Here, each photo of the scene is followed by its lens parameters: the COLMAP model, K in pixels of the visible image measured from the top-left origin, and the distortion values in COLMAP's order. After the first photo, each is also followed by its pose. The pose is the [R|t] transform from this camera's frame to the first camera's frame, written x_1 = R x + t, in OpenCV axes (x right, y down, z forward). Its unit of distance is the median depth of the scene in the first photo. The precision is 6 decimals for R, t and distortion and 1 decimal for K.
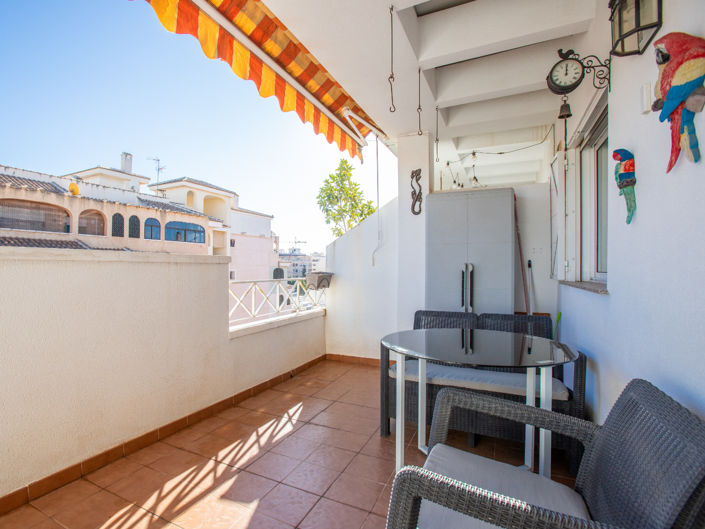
lens RADIAL K [[372.0, 0, 352.5], [0, 372.0, 264.5], [0, 0, 1]] dist [-0.040324, 0.027907]
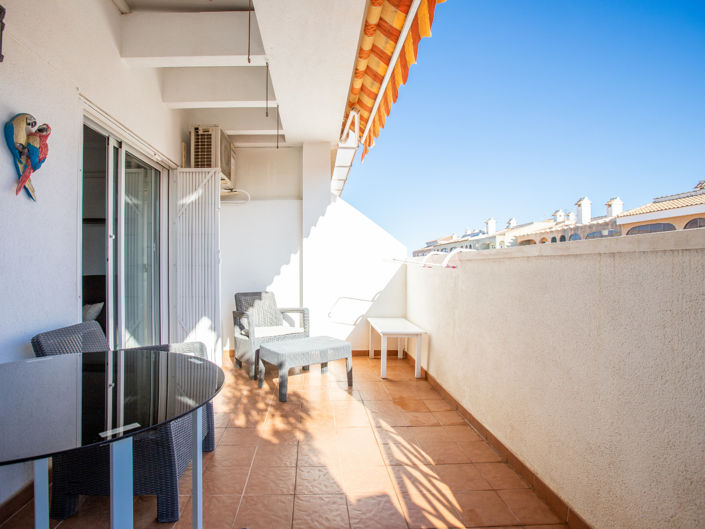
lens RADIAL K [[370.5, 0, 328.3], [0, 370.5, 265.6], [0, 0, 1]] dist [-0.040301, 0.028562]
pose [[-0.909116, -0.007978, -0.416467, 0.215551], [-0.004290, 0.999943, -0.009792, -0.001852], [0.416521, -0.007115, -0.909098, 1.766704]]
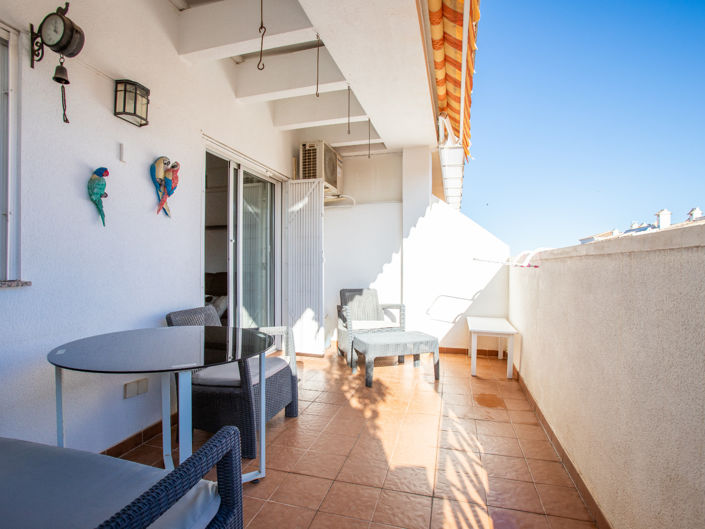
lens RADIAL K [[372.0, 0, 352.5], [0, 372.0, 264.5], [0, 0, 1]] dist [-0.040324, 0.027907]
pose [[-0.991018, -0.010526, -0.133312, 0.029473], [-0.009658, 0.999928, -0.007159, -0.002204], [0.133378, -0.005807, -0.991048, 2.005846]]
